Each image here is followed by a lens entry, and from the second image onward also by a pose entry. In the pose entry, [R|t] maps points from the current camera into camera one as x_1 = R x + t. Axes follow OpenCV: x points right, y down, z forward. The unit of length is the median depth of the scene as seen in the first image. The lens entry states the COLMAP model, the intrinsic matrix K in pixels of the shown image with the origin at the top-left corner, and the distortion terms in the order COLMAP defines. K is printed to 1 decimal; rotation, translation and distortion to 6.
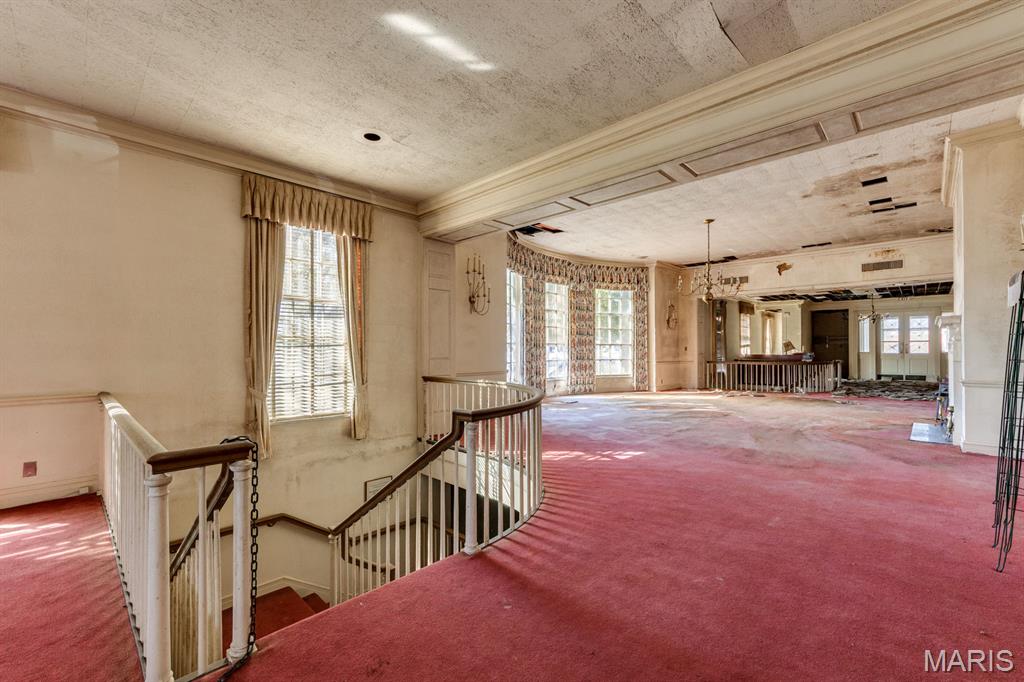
lens RADIAL K [[415.2, 0, 514.8], [0, 415.2, 346.8], [0, 0, 1]] dist [-0.003326, -0.000336]
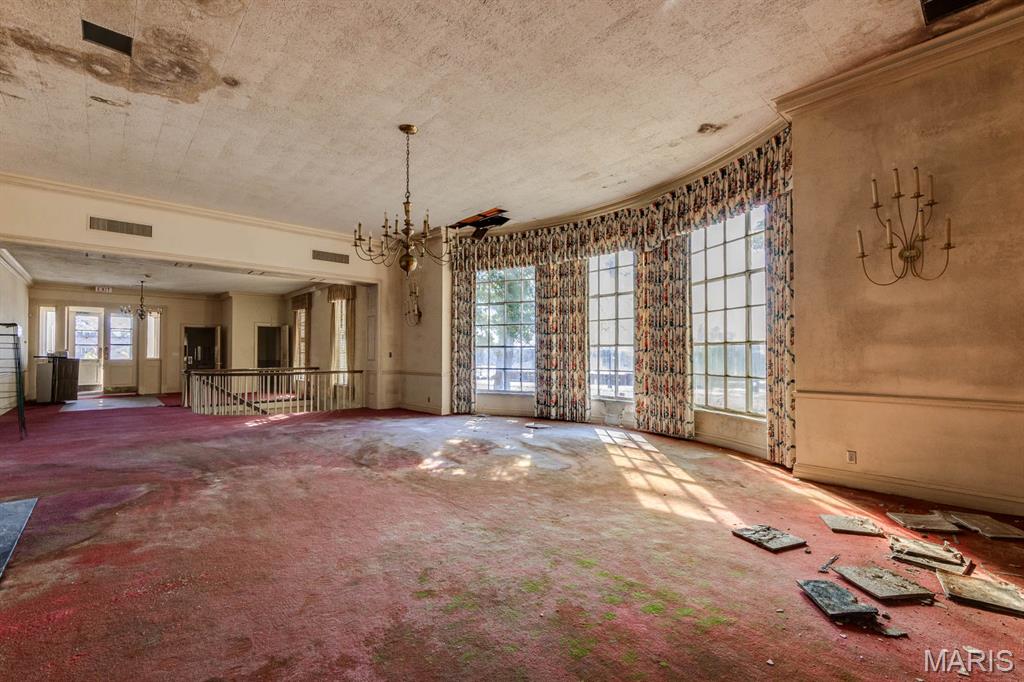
lens RADIAL K [[471.5, 0, 501.5], [0, 471.5, 343.4], [0, 0, 1]] dist [0.020625, 0.000422]
pose [[-0.121839, -0.018494, -0.992378, 0.730086], [0.007016, 0.999785, -0.019493, 0.003704], [0.992525, -0.009337, -0.121683, 0.811132]]
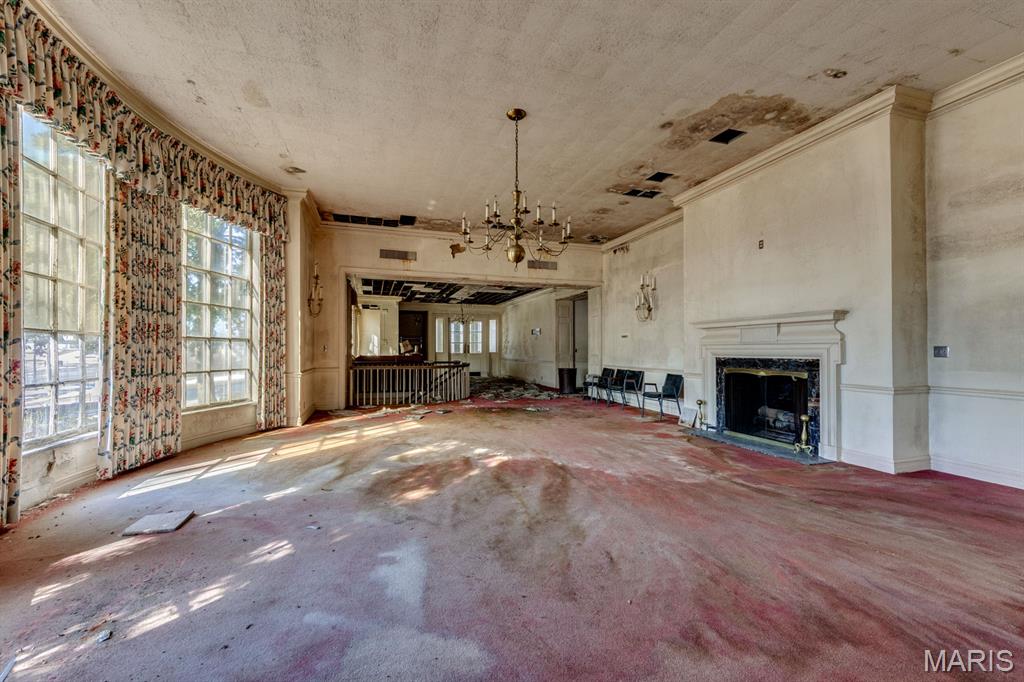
lens RADIAL K [[415.2, 0, 512.6], [0, 415.2, 345.7], [0, 0, 1]] dist [-0.003326, -0.000336]
pose [[0.489299, 0.010716, 0.872050, -0.004308], [-0.009917, 0.999928, -0.006724, 0.002664], [-0.872060, -0.005358, 0.489370, 0.499373]]
